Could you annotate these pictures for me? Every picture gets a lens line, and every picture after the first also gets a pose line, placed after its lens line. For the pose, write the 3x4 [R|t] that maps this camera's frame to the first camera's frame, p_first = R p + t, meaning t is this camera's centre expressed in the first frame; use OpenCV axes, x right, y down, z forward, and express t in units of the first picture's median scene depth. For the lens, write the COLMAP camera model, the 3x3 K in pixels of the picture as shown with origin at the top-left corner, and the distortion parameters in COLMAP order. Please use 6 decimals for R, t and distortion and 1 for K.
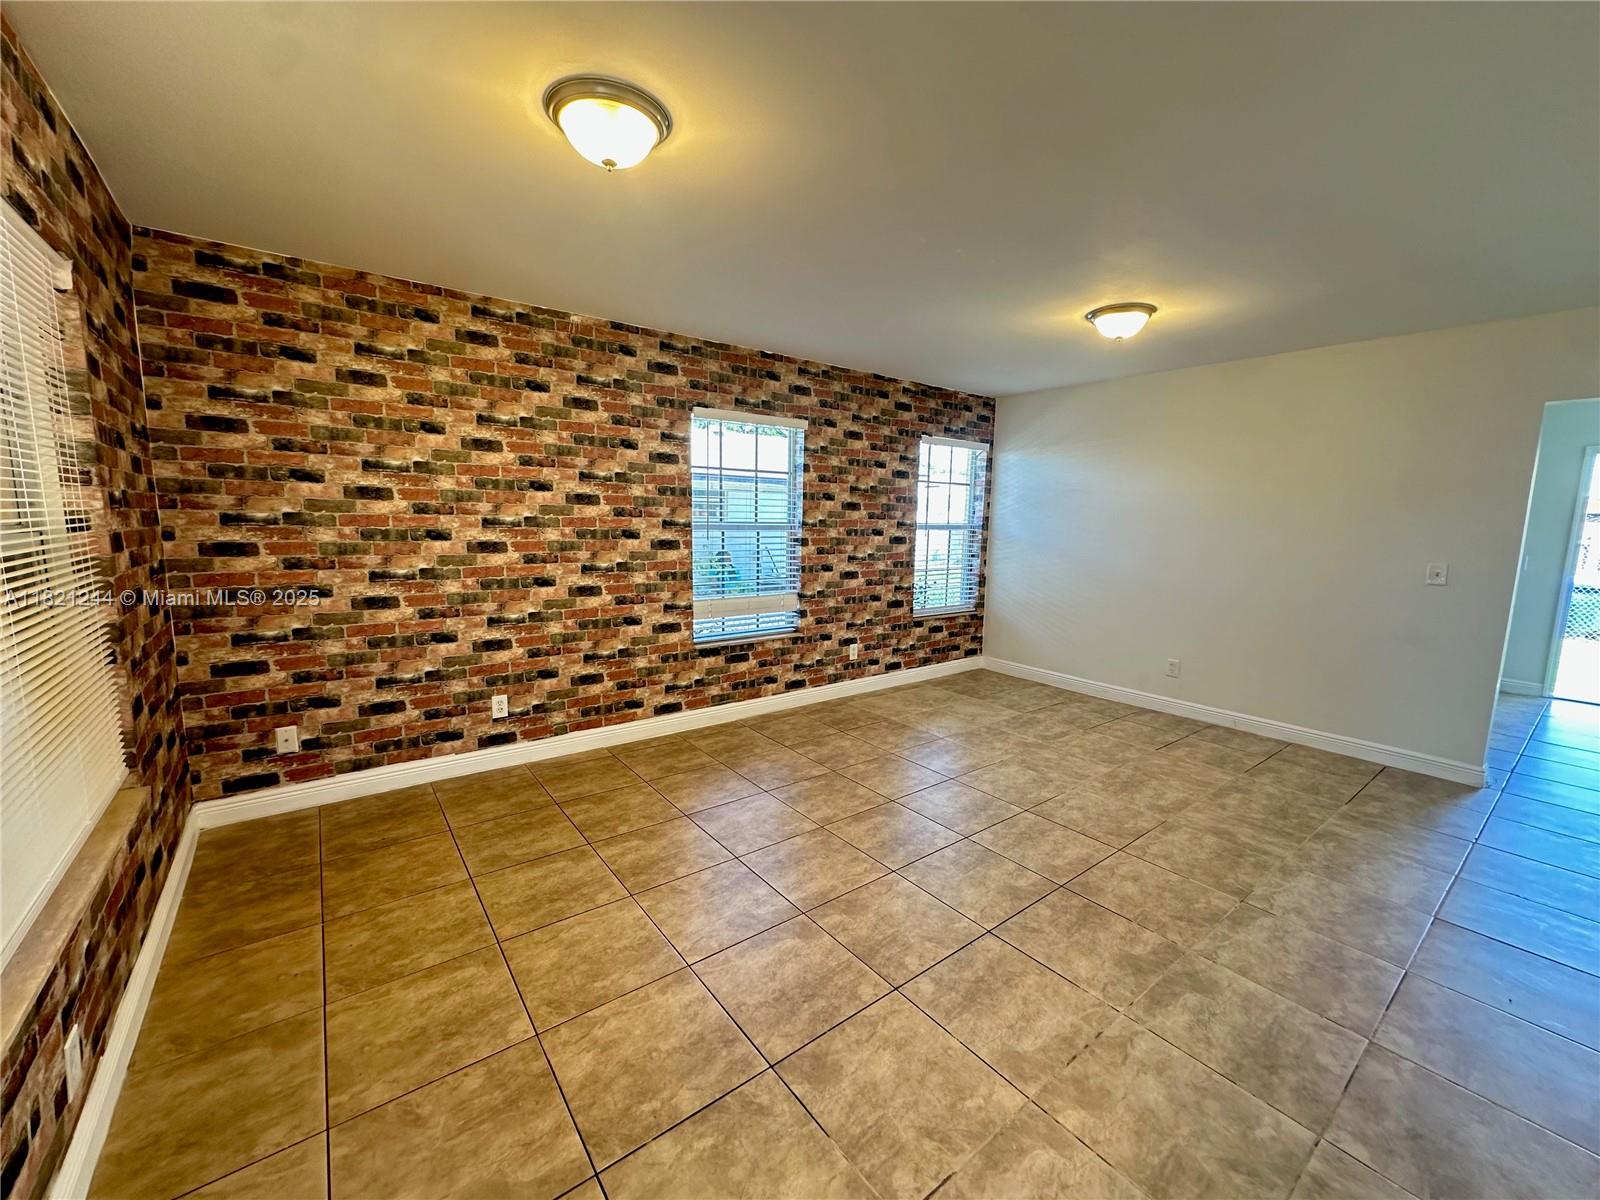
lens RADIAL K [[638.7, 0, 797.6], [0, 638.7, 606.2], [0, 0, 1]] dist [-0.001771, 0.000477]
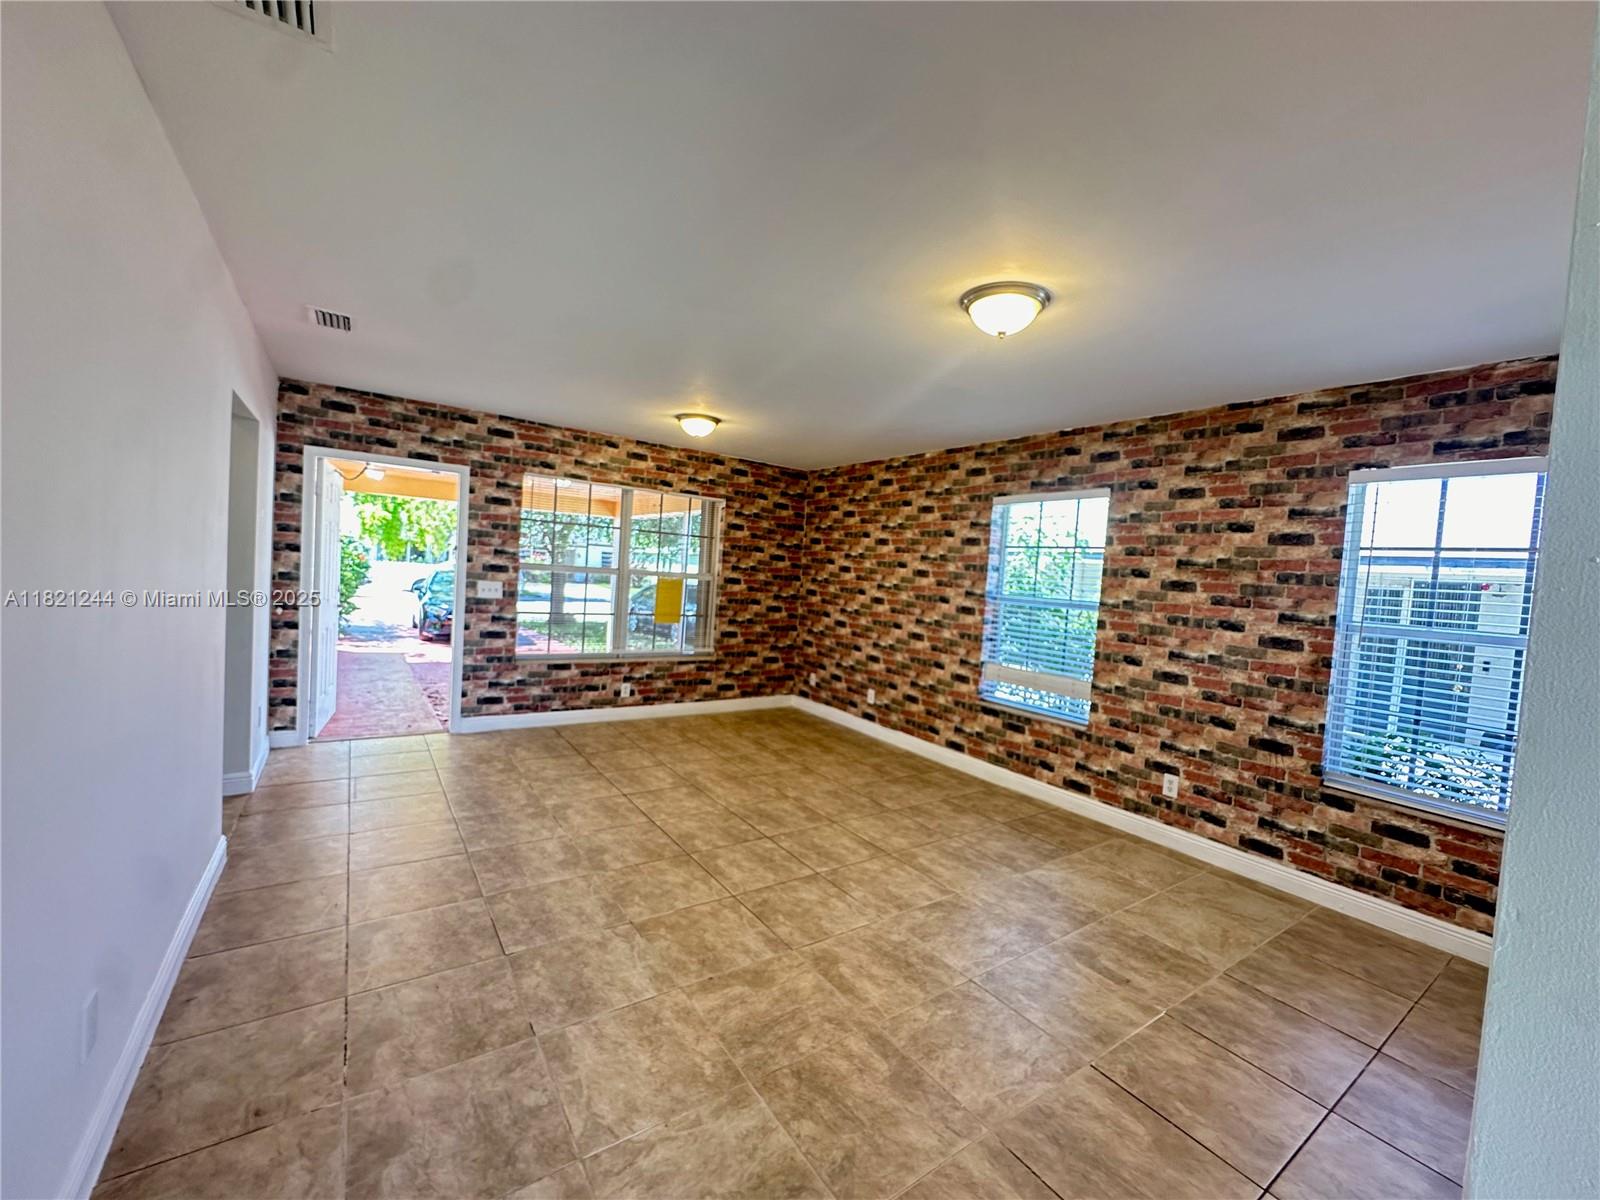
lens RADIAL K [[638.7, 0, 797.6], [0, 638.7, 606.2], [0, 0, 1]] dist [-0.001771, 0.000477]
pose [[-0.043413, 0.032219, -0.998538, 0.974847], [-0.207889, 0.977311, 0.040572, -0.081433], [0.977189, 0.209346, -0.035730, 0.680732]]
